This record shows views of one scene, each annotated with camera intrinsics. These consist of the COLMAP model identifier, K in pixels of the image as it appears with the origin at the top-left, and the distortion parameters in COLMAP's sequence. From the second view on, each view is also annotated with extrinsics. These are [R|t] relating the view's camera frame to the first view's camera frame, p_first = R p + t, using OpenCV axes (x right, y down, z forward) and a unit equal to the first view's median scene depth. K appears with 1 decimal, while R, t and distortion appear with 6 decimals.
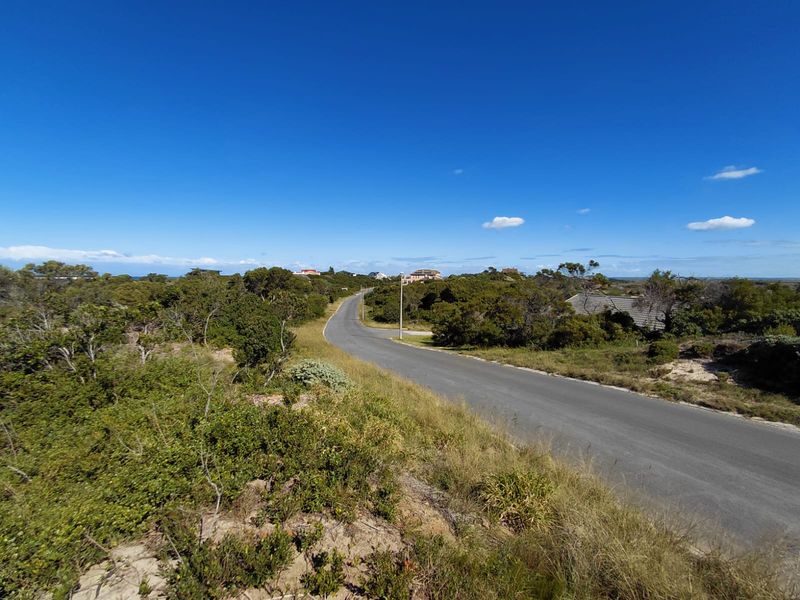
lens RADIAL K [[373.6, 0, 395.3], [0, 373.6, 306.8], [0, 0, 1]] dist [0.000793, -0.000466]
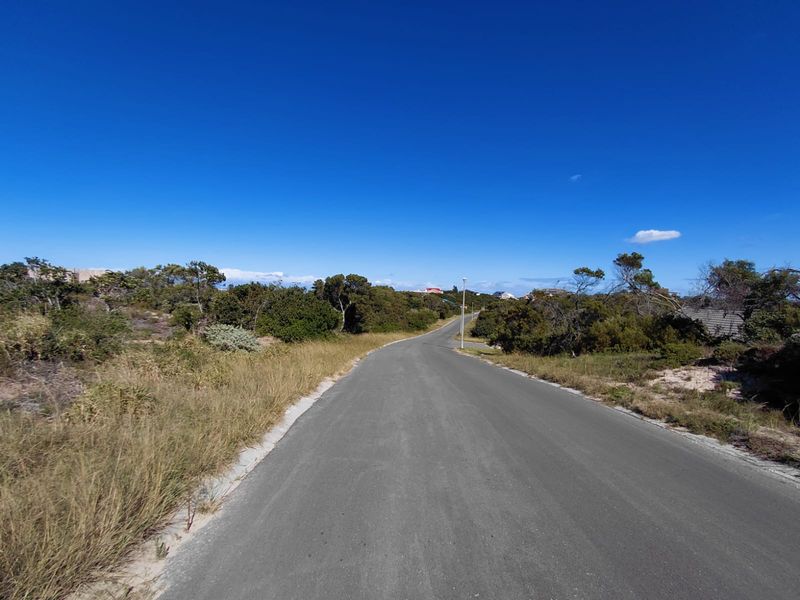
lens RADIAL K [[373.6, 0, 397.5], [0, 373.6, 297.4], [0, 0, 1]] dist [0.000793, -0.000466]
pose [[0.943826, 0.021235, -0.329759, 0.350141], [-0.047073, 0.996395, -0.070570, 0.065964], [0.327072, 0.082129, 0.941424, 0.084811]]
